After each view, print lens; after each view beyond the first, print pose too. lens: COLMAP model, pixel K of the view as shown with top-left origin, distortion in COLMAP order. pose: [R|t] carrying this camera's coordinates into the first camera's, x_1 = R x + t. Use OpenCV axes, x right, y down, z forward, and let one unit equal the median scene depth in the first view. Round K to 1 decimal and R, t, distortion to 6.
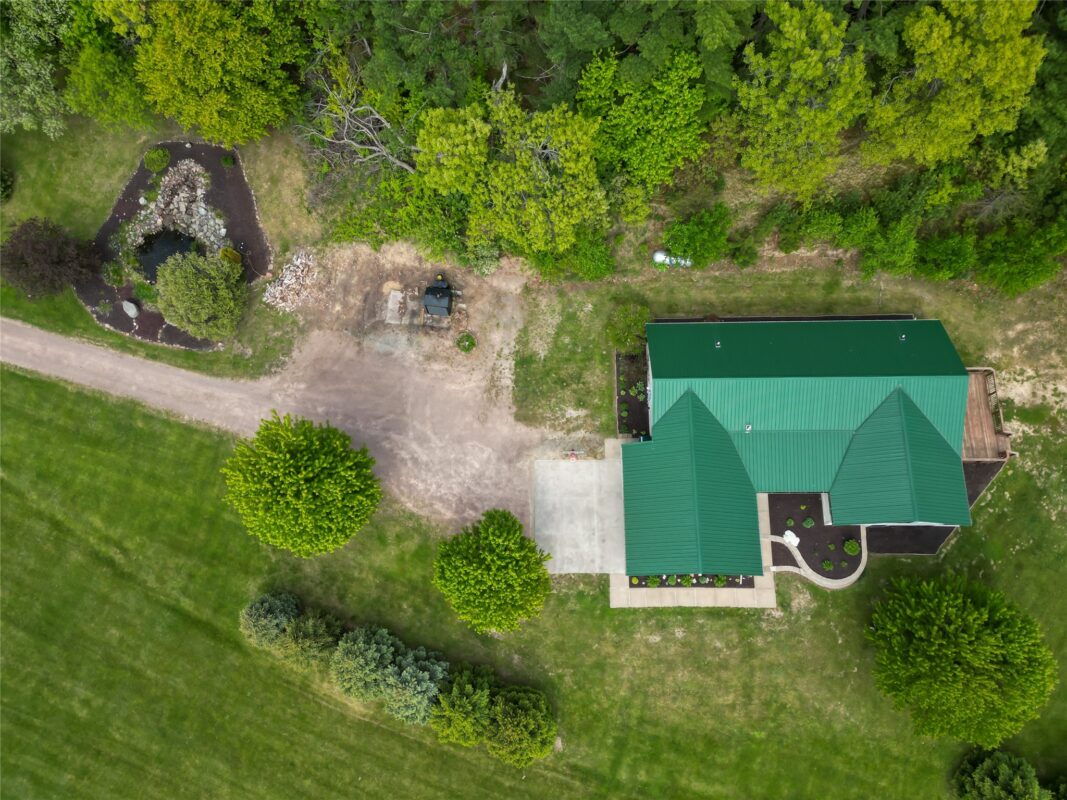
lens RADIAL K [[764.1, 0, 533.5], [0, 764.1, 400.0], [0, 0, 1]] dist [0.096944, -0.103560]
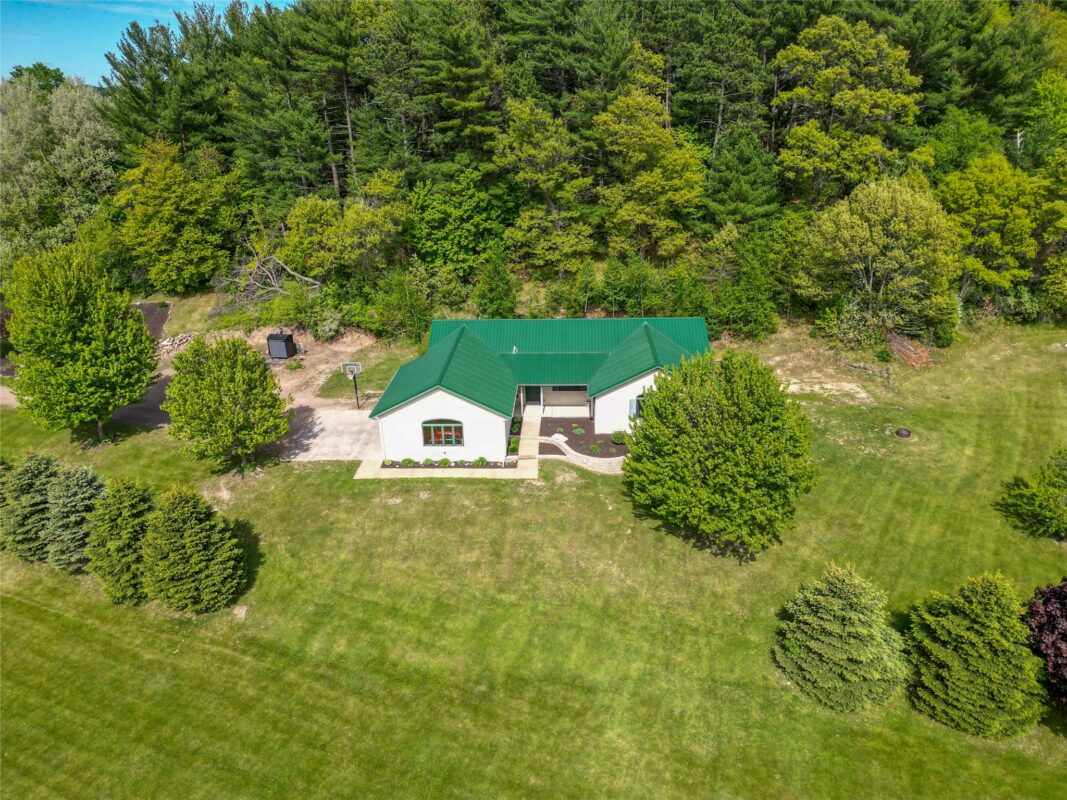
lens RADIAL K [[741.4, 0, 533.5], [0, 741.4, 400.0], [0, 0, 1]] dist [0.084688, -0.092621]
pose [[0.998661, 0.008275, -0.051059, 0.349998], [-0.045566, 0.607915, -0.792694, 0.884578], [0.024480, 0.793959, 0.607478, 0.408978]]
